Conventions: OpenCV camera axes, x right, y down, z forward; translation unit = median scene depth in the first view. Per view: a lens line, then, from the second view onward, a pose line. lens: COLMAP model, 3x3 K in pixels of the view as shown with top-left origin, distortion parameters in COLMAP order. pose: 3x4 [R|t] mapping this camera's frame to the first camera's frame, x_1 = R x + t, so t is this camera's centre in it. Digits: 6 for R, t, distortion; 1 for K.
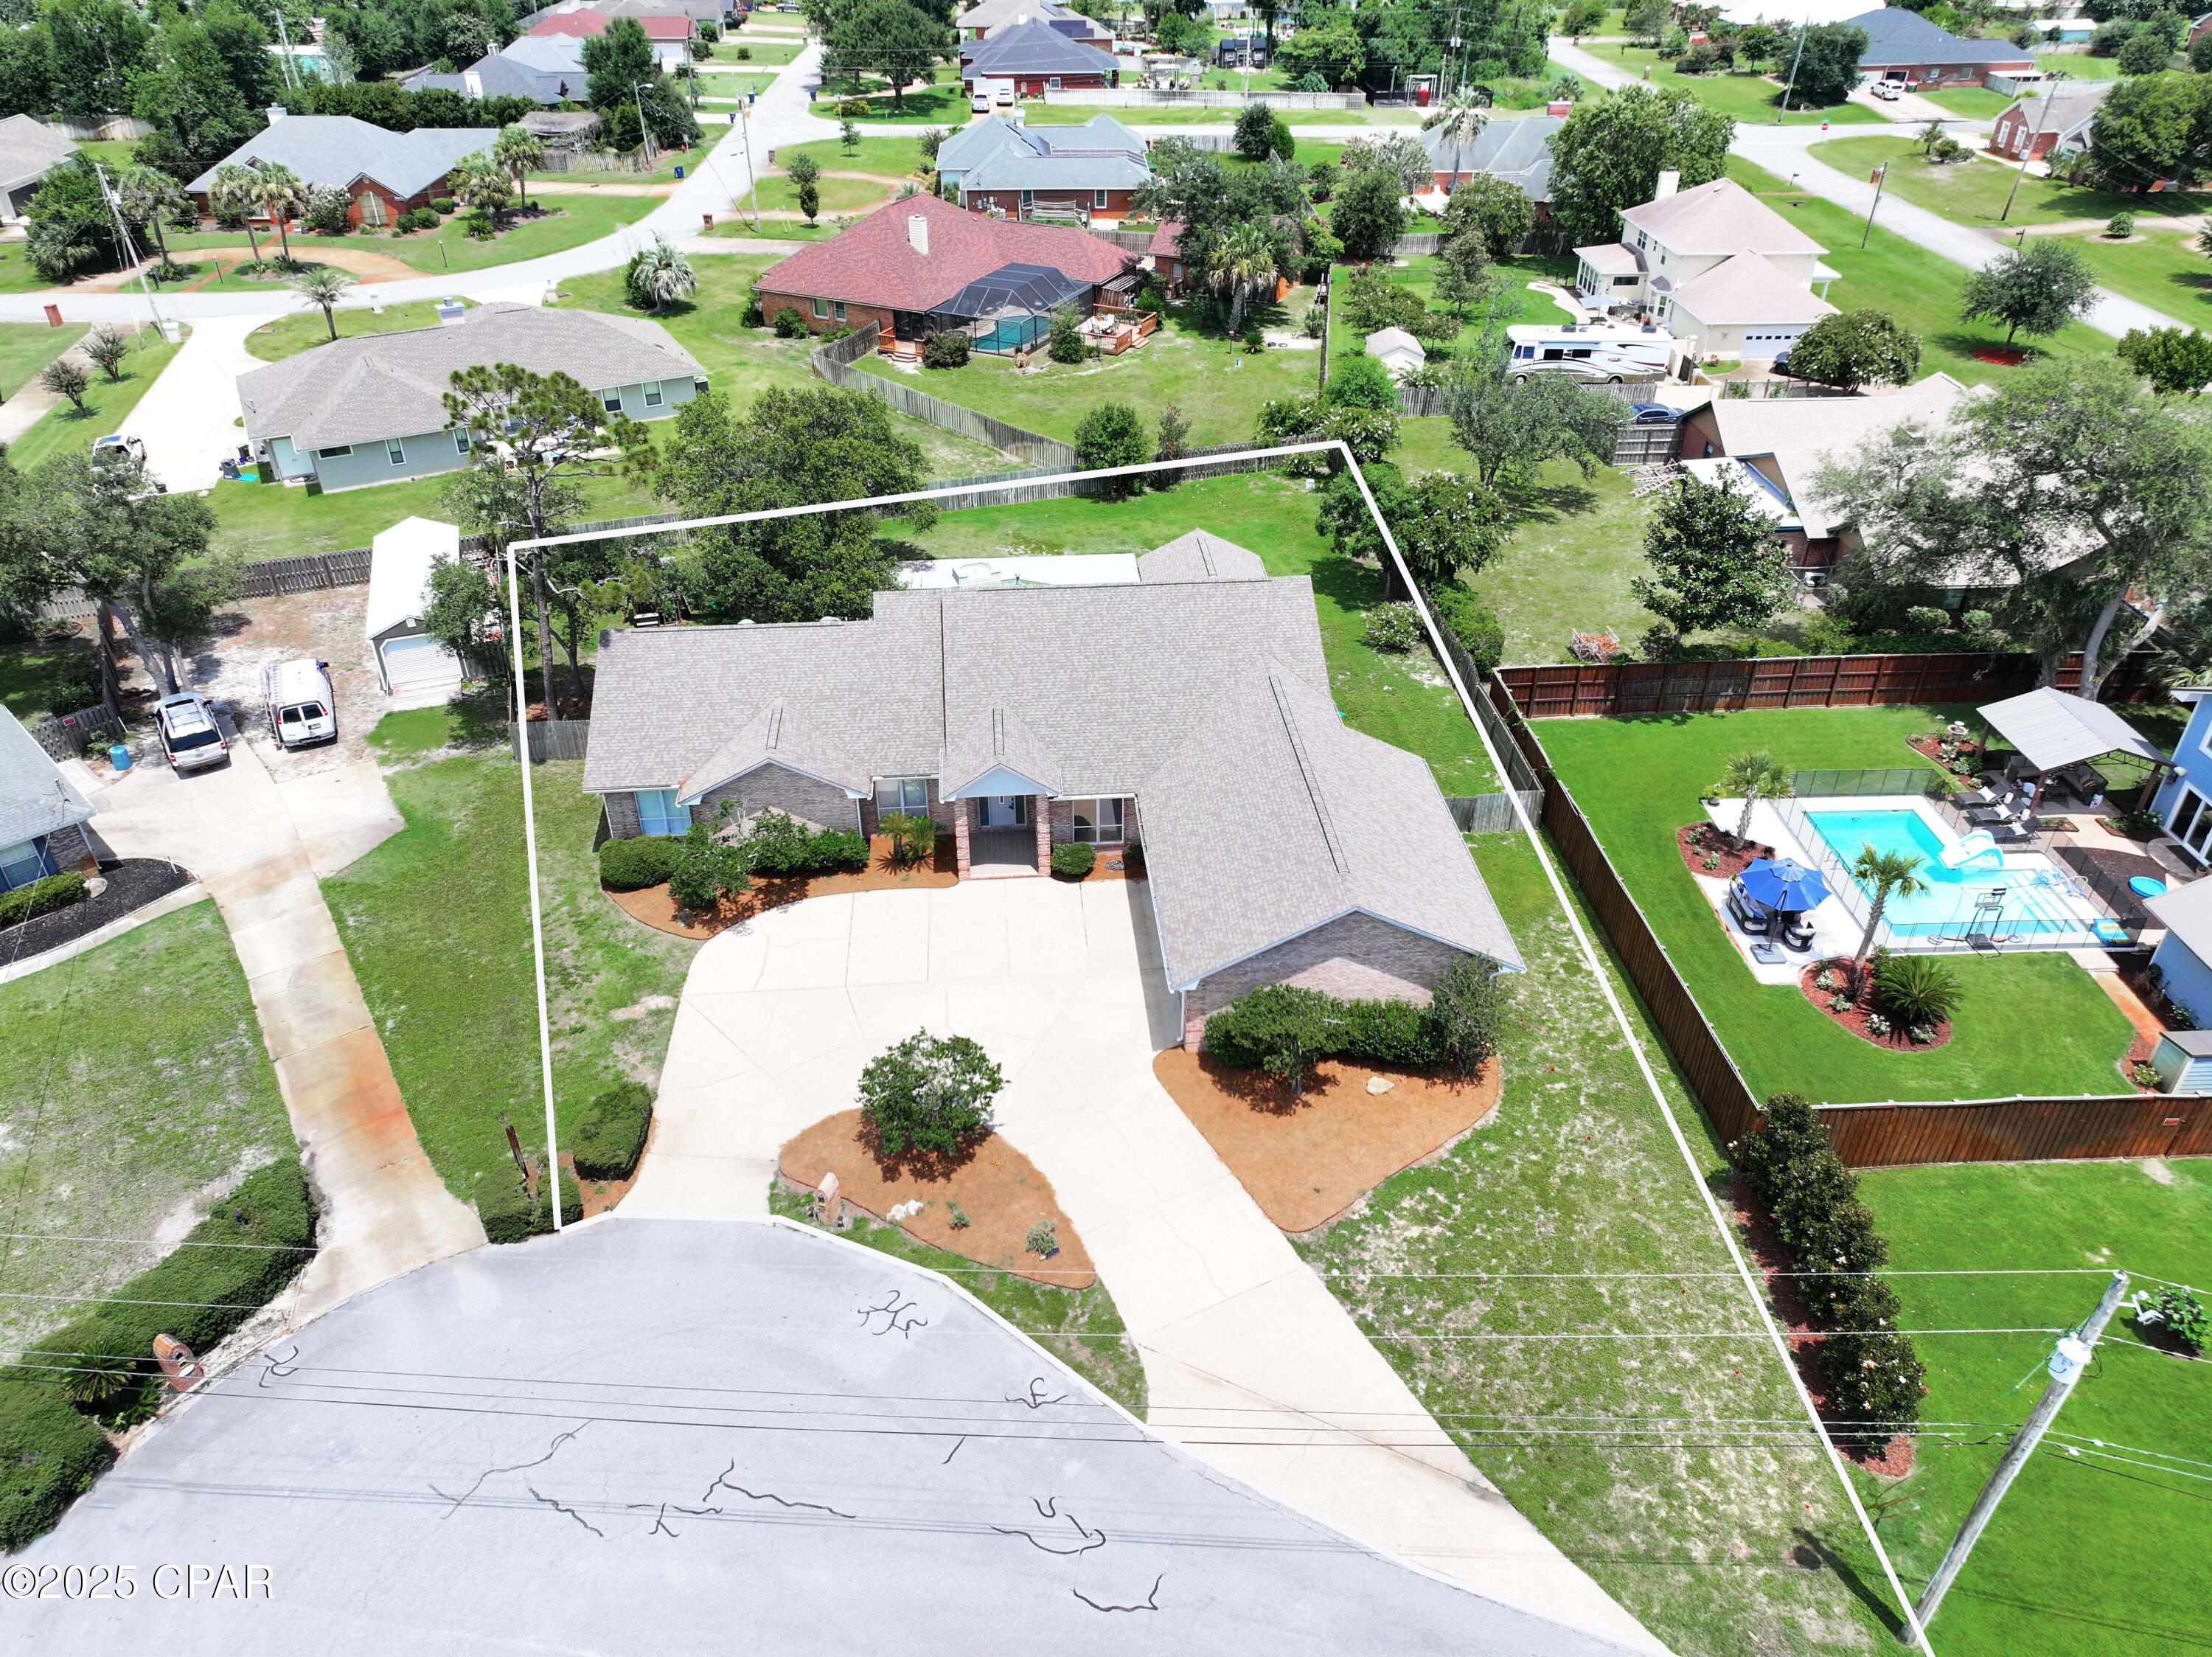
lens RADIAL K [[1554.0, 0, 1106.0], [0, 1554.0, 828.5], [0, 0, 1]] dist [-0.000517, 0.007918]
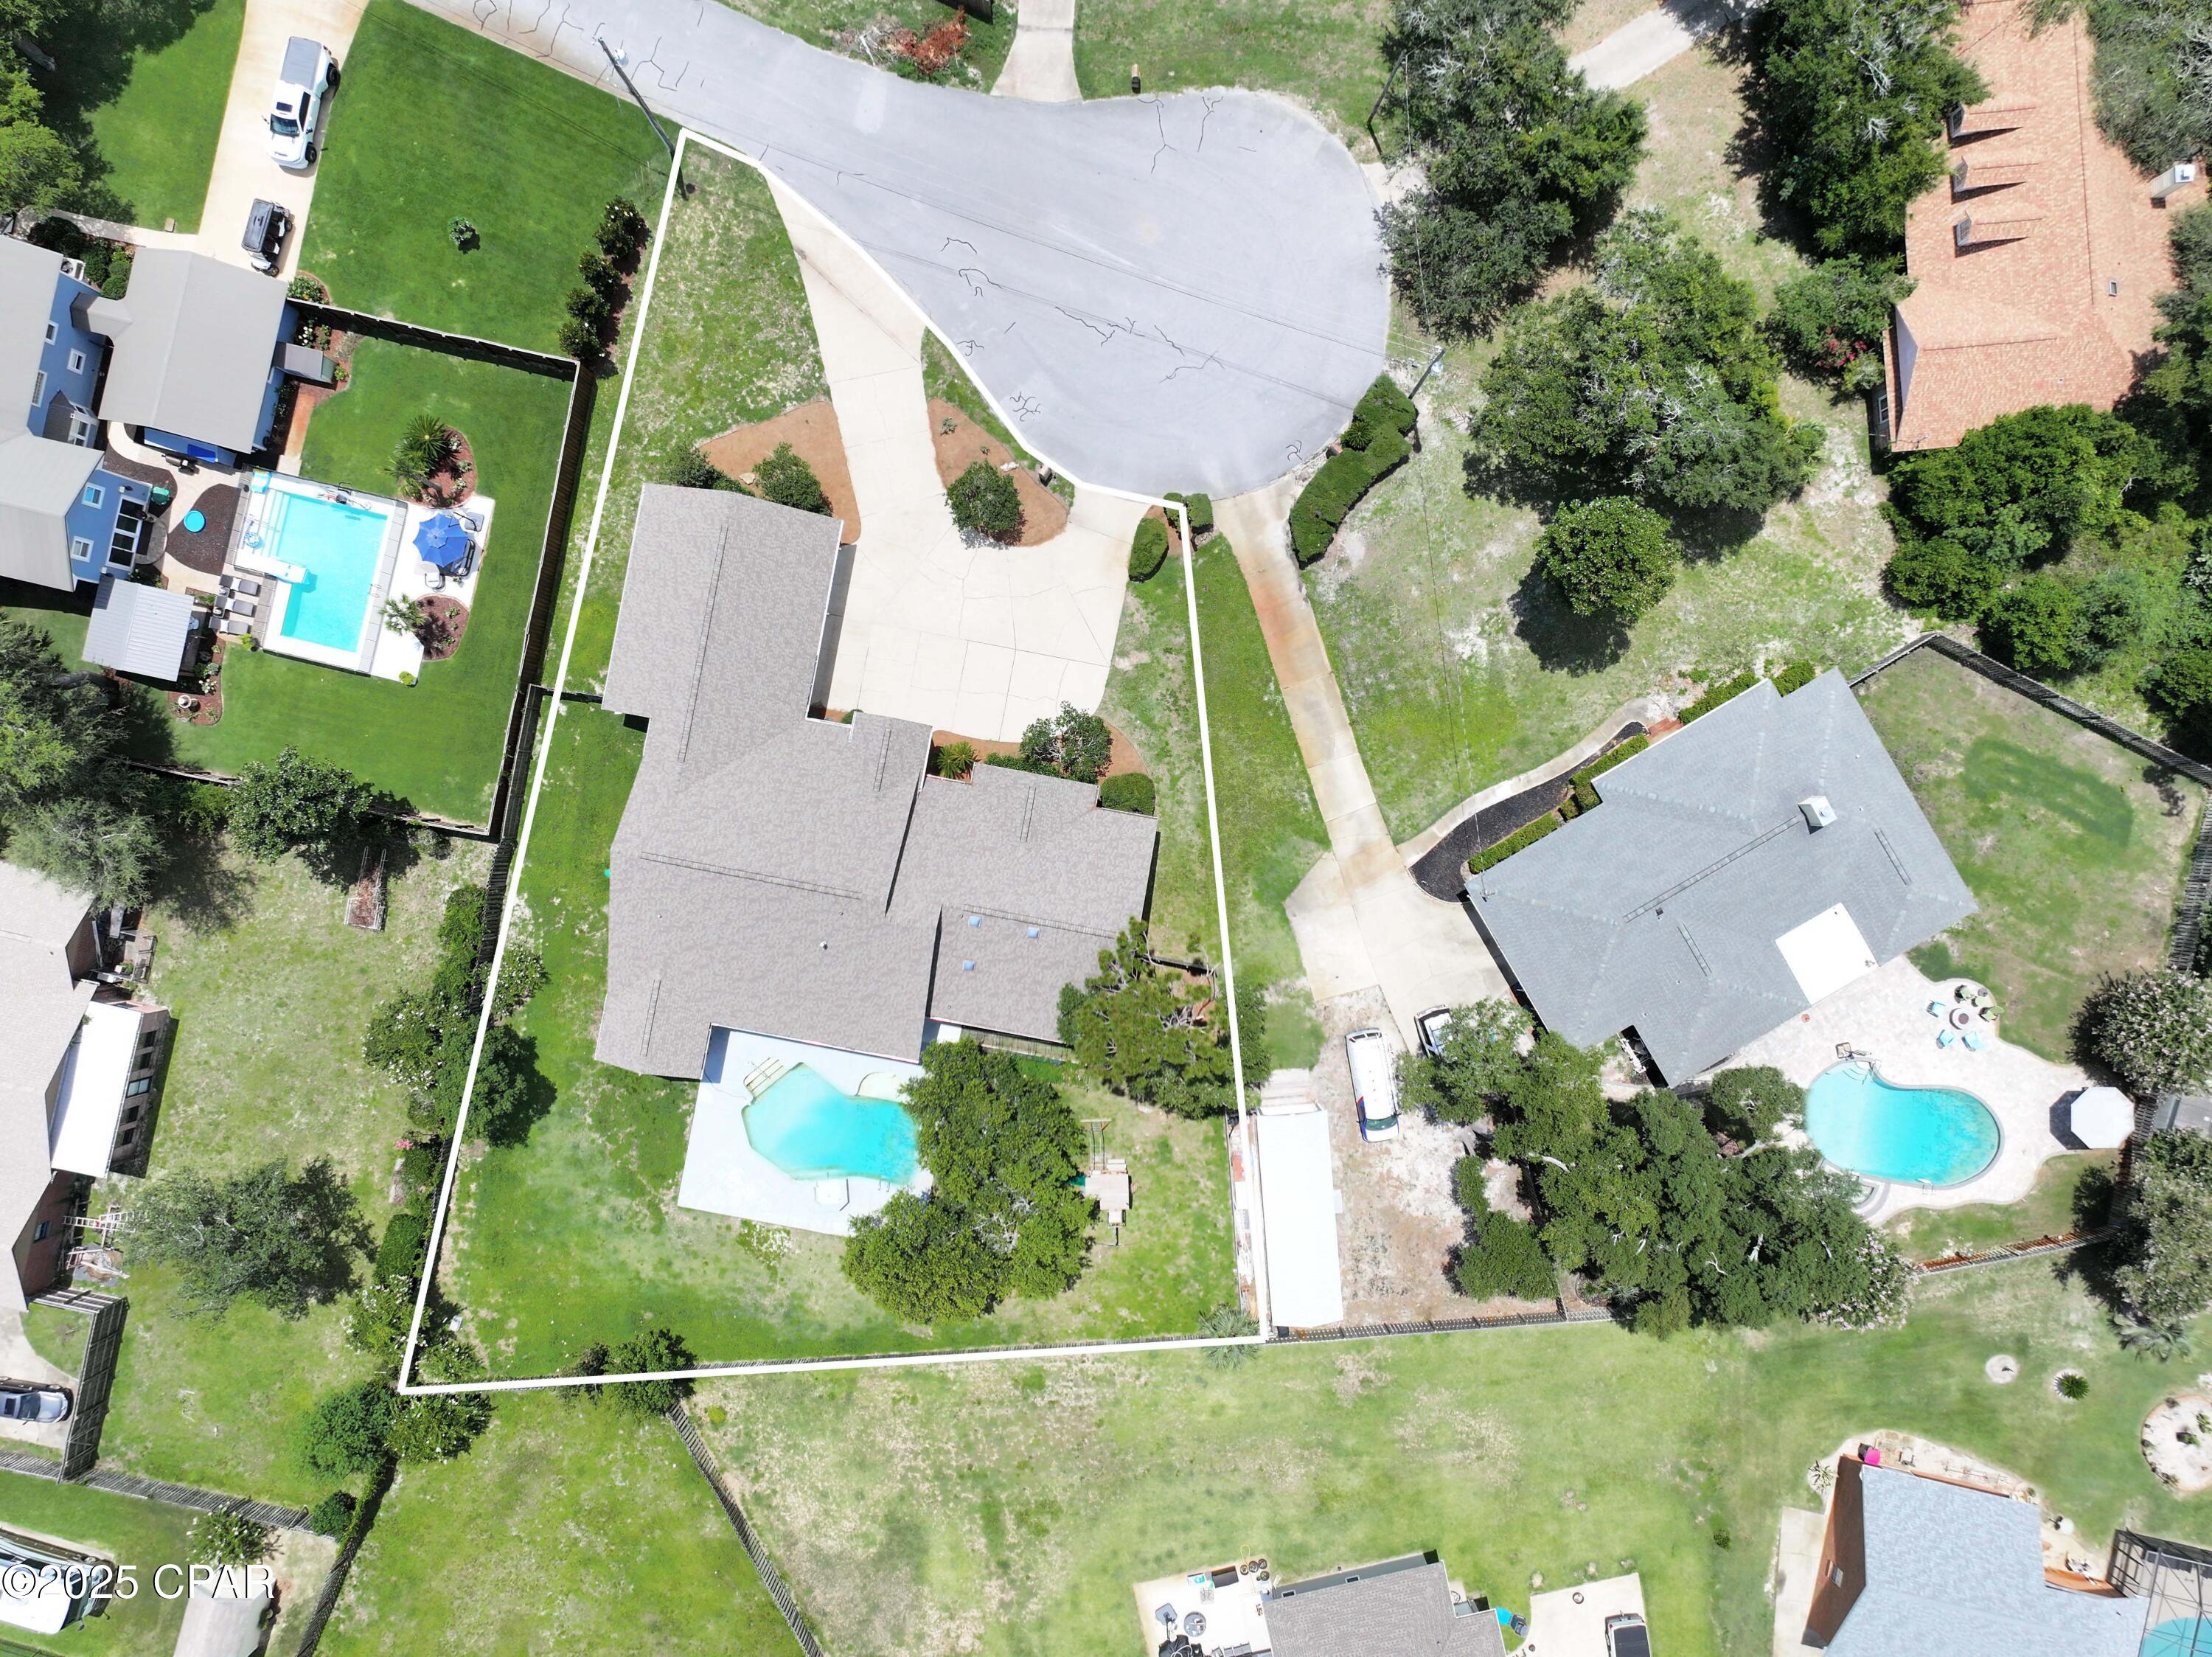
lens RADIAL K [[1554.0, 0, 1106.0], [0, 1554.0, 828.5], [0, 0, 1]] dist [-0.000517, 0.007918]
pose [[-0.964693, -0.263377, -0.000399, -0.368930], [0.146533, -0.537977, 0.830126, -1.638970], [-0.218850, 0.800758, 0.557576, 0.226887]]
